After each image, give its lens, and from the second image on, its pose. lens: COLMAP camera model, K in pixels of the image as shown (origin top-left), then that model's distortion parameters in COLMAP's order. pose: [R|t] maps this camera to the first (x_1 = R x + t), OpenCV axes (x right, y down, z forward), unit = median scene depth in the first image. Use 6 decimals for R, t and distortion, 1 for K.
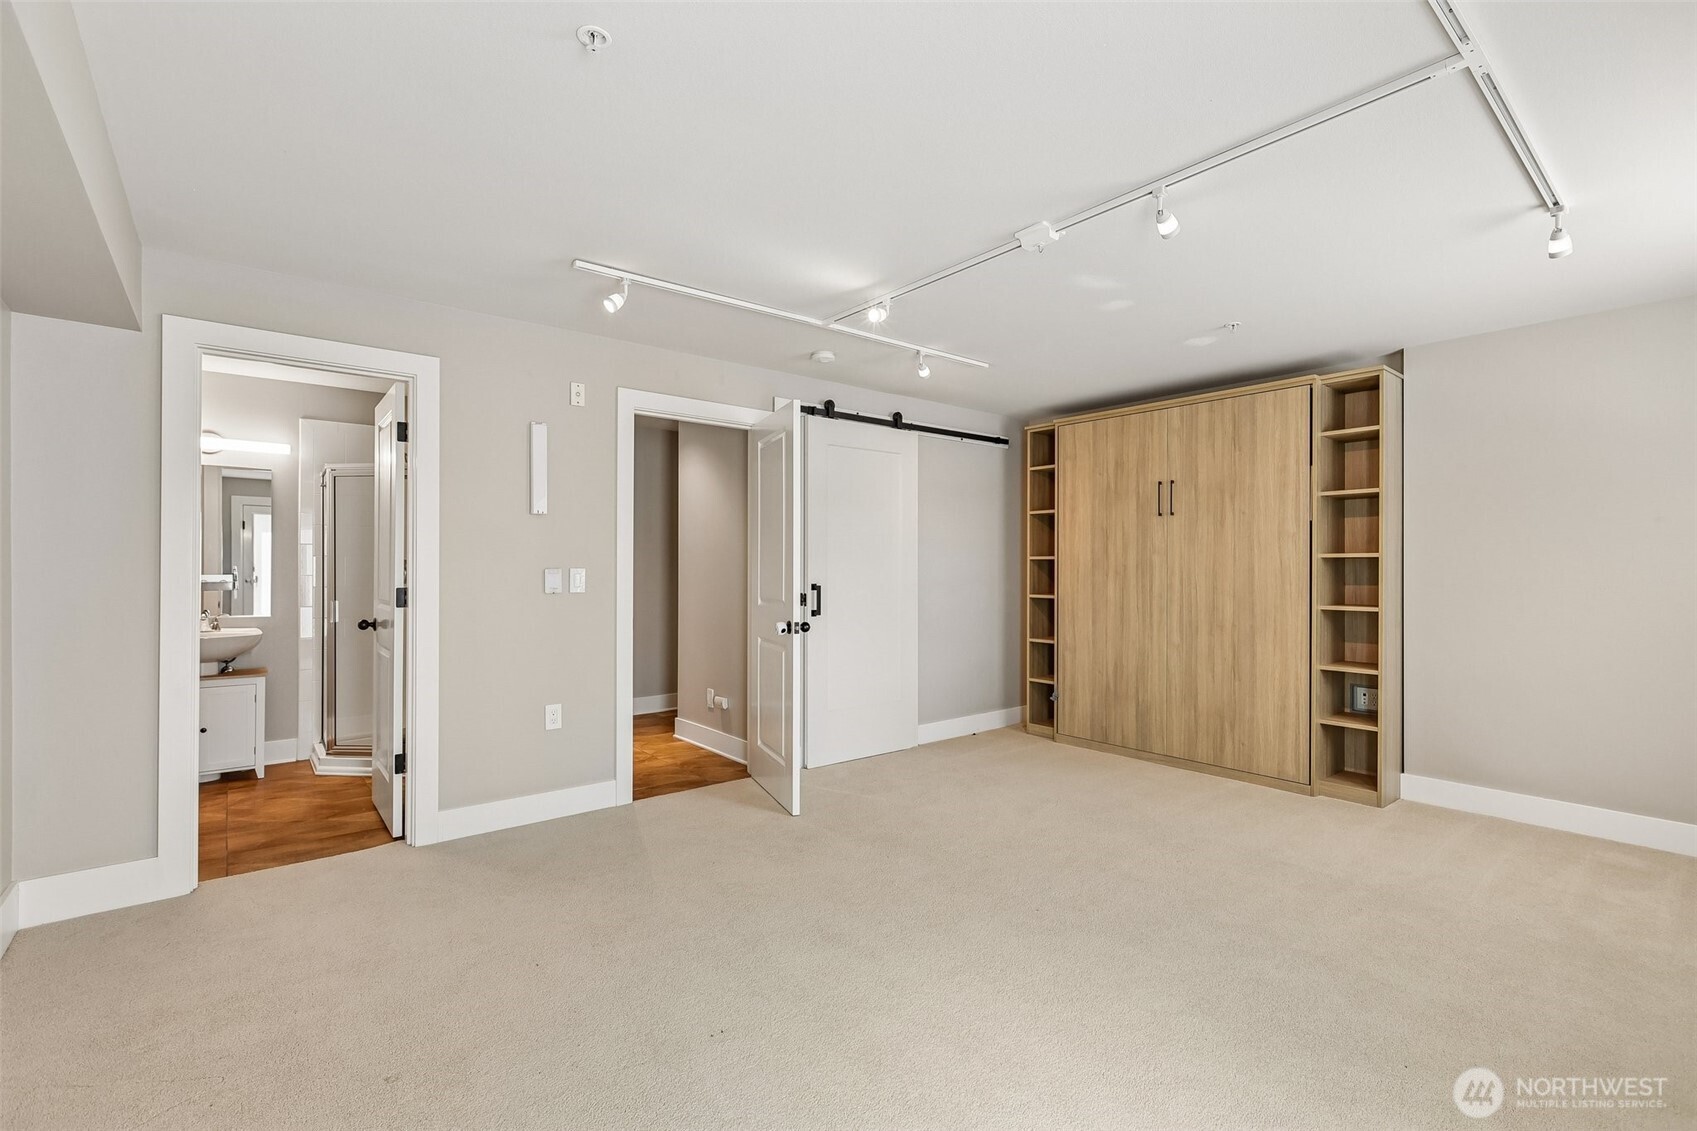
lens RADIAL K [[747.0, 0, 851.2], [0, 747.0, 561.1], [0, 0, 1]] dist [-0.007412, -0.000022]
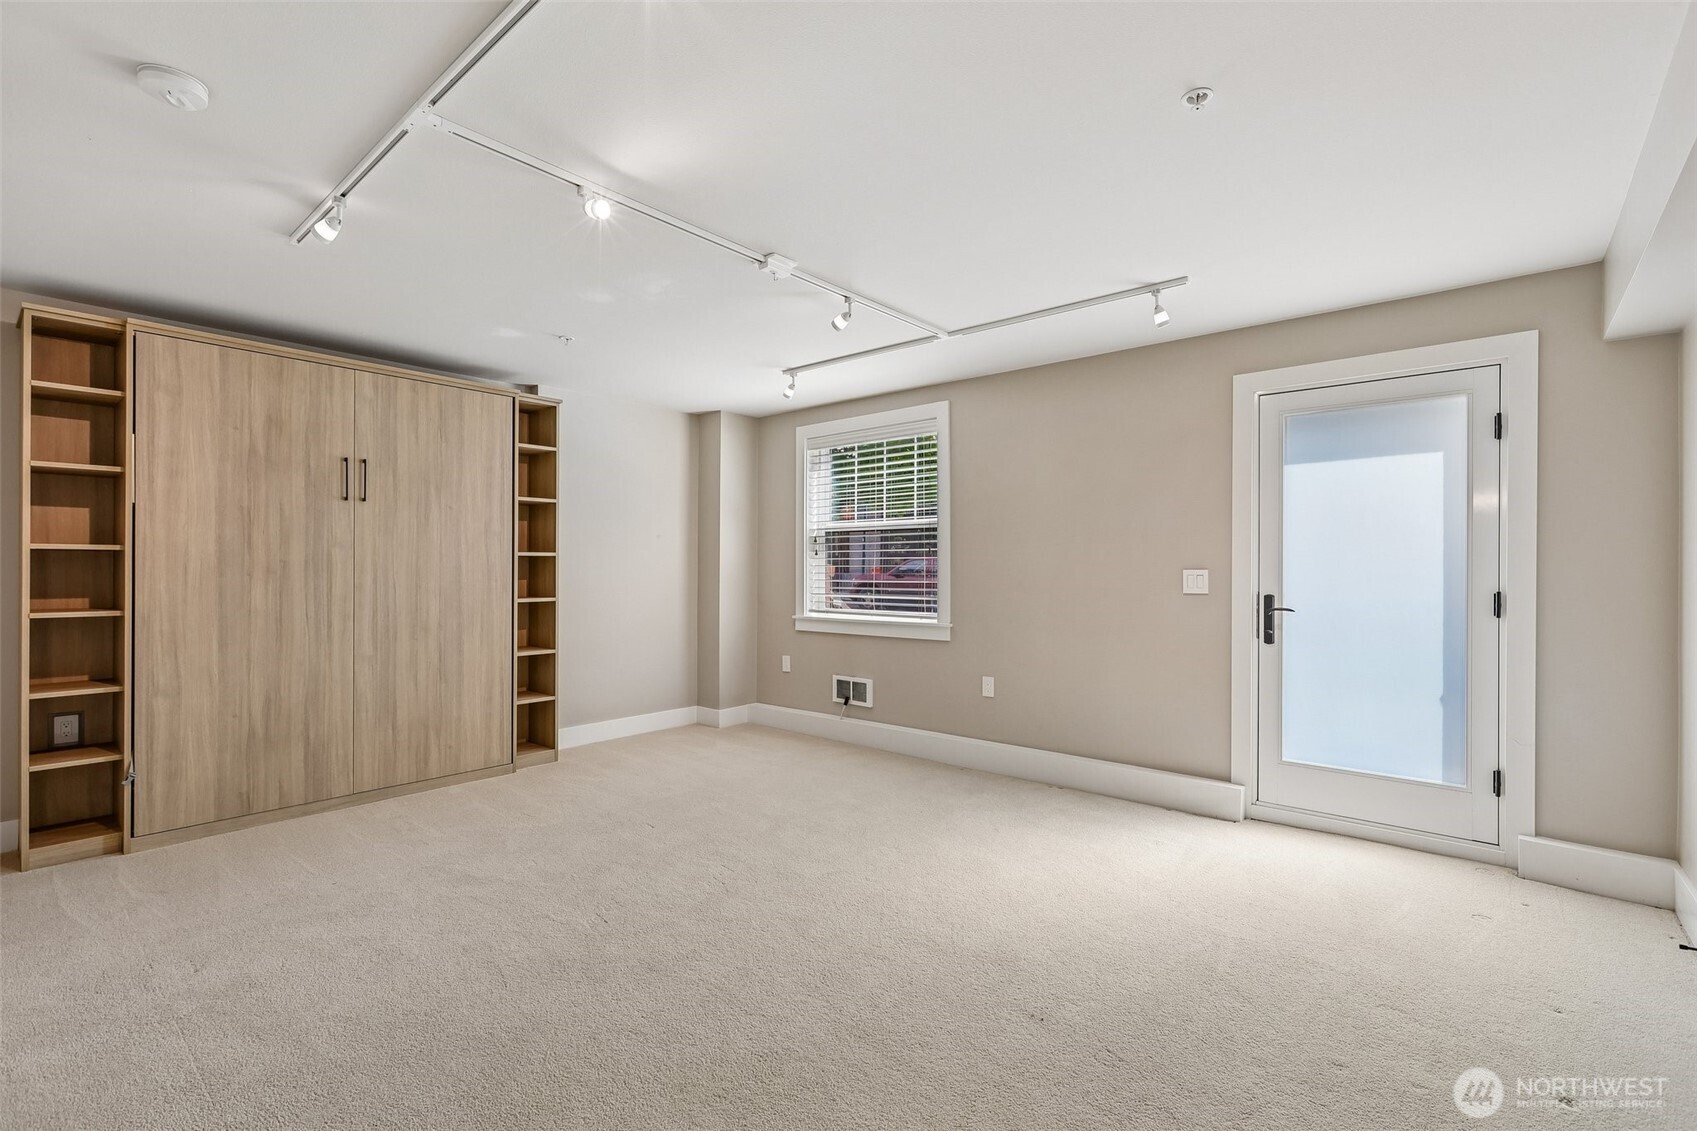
lens RADIAL K [[747.0, 0, 848.8], [0, 747.0, 568.2], [0, 0, 1]] dist [-0.007412, -0.000022]
pose [[-0.164978, -0.004045, 0.986289, -0.457953], [-0.009047, 0.999956, 0.002588, 0.005594], [-0.986256, -0.008496, -0.165008, 0.582632]]
